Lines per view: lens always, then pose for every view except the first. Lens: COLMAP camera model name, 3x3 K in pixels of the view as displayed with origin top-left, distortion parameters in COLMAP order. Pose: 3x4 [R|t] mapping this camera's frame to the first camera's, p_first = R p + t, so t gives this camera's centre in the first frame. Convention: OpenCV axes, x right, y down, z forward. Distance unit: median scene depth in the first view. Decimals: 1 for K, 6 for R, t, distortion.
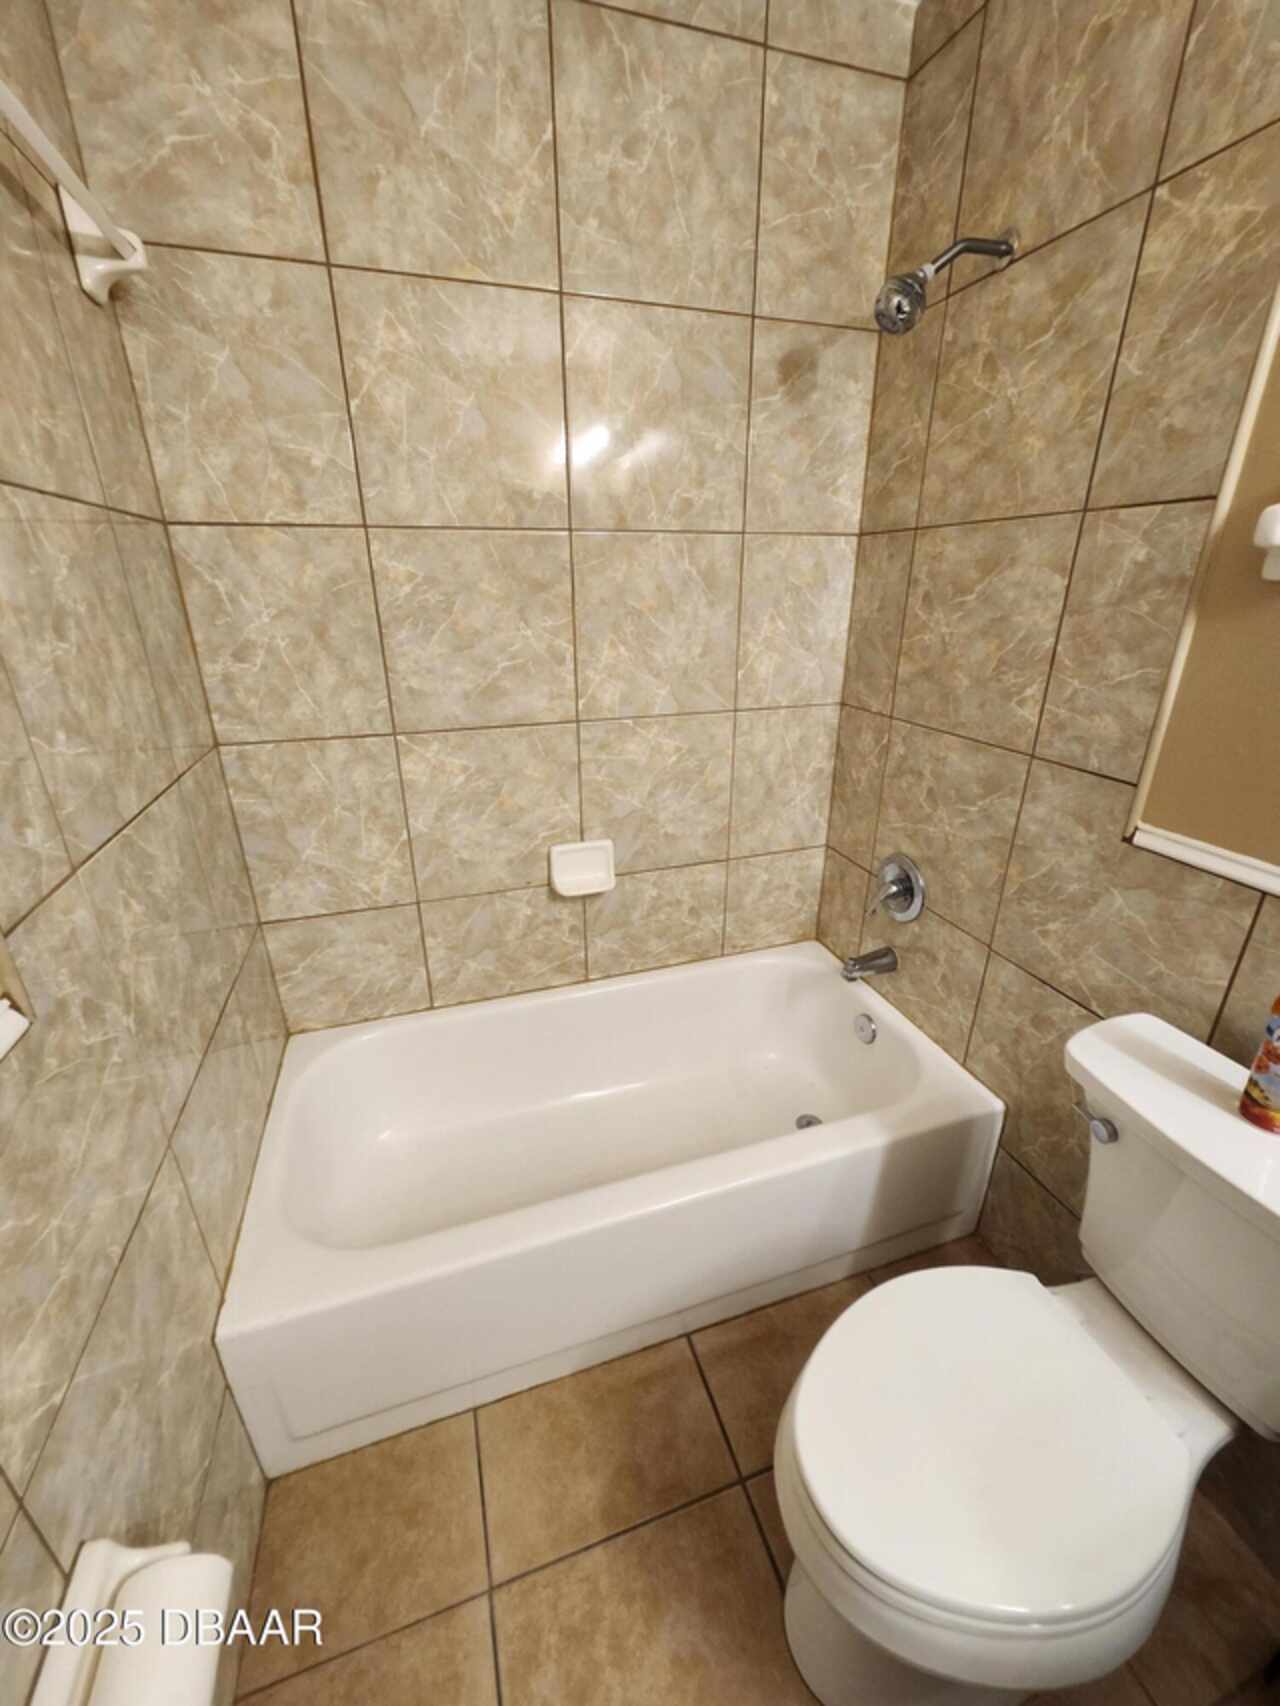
lens RADIAL K [[673.6, 0, 638.7], [0, 673.6, 850.5], [0, 0, 1]] dist [-0.001570, 0.000163]
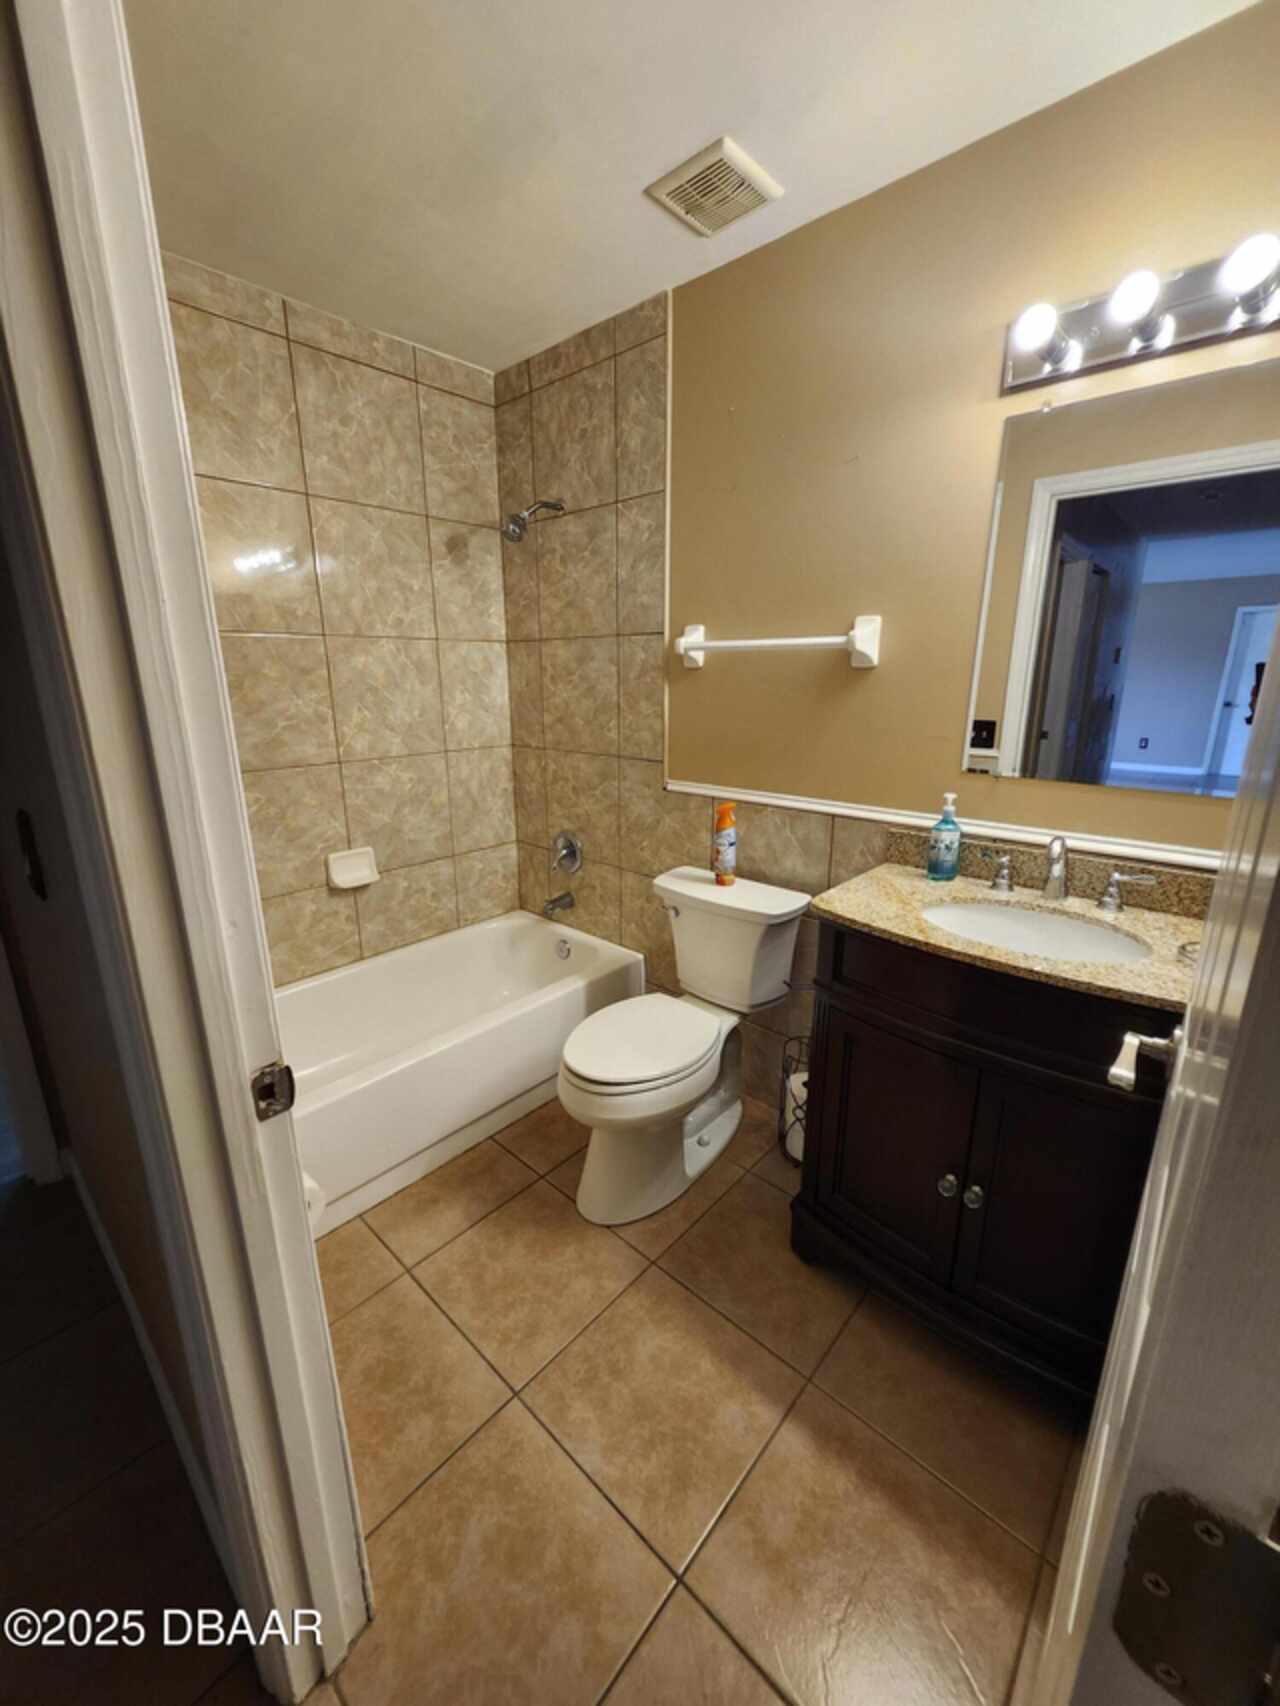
lens RADIAL K [[673.6, 0, 638.8], [0, 673.6, 850.5], [0, 0, 1]] dist [-0.001570, 0.000163]
pose [[0.870721, -0.125196, 0.475575, -0.279095], [0.182372, 0.980301, -0.075835, 0.250002], [-0.456712, 0.152763, 0.876400, -0.596189]]
